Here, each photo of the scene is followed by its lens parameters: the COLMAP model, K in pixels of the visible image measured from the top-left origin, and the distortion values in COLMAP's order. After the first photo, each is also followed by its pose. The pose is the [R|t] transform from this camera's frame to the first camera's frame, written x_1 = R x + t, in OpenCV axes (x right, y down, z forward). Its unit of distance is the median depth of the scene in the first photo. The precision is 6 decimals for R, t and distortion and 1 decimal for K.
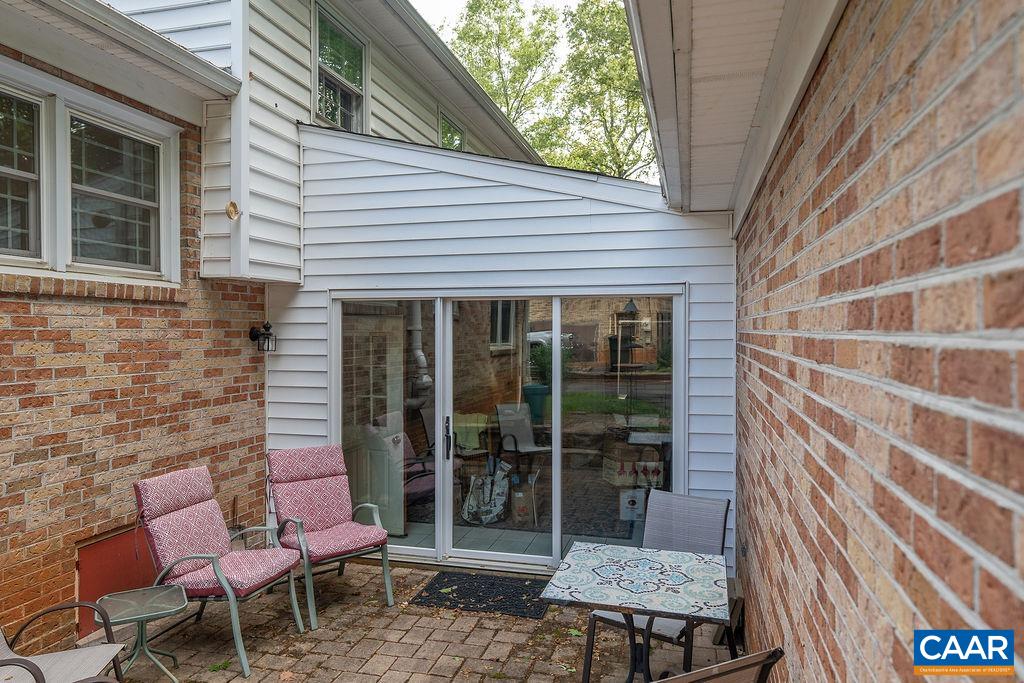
lens RADIAL K [[676.1, 0, 510.7], [0, 676.1, 341.4], [0, 0, 1]] dist [-0.002113, 0.000142]
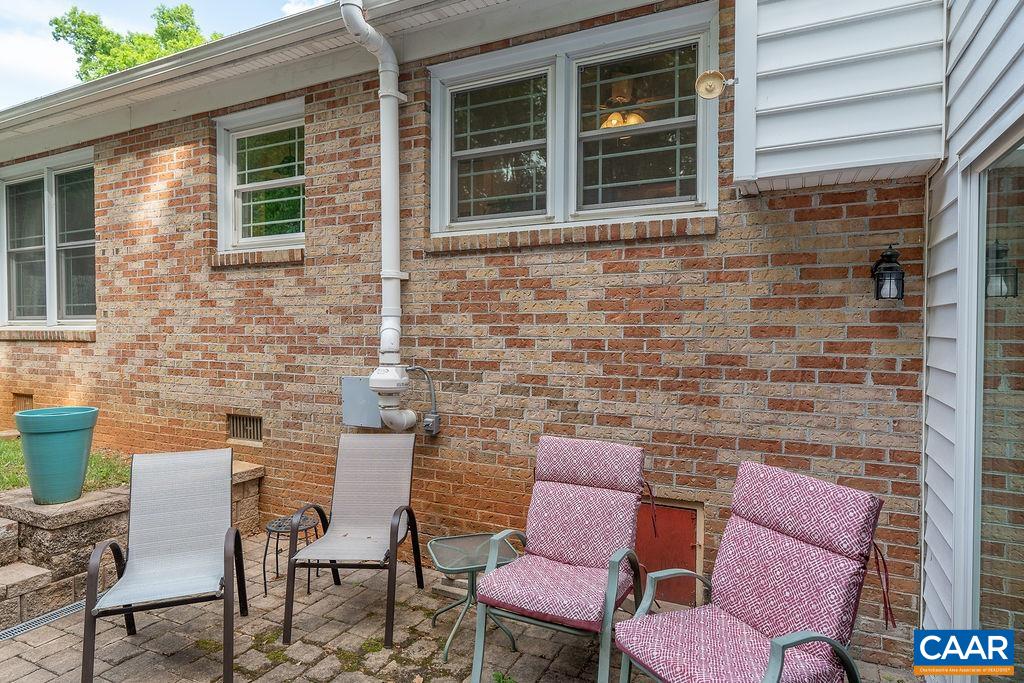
lens RADIAL K [[579.6, 0, 507.9], [0, 579.6, 336.4], [0, 0, 1]] dist [0.000841, -0.000014]
pose [[-0.196159, 0.018810, -0.980392, 0.210550], [-0.014641, 0.999648, 0.022108, 0.048537], [0.980463, 0.018691, -0.195814, 0.992007]]
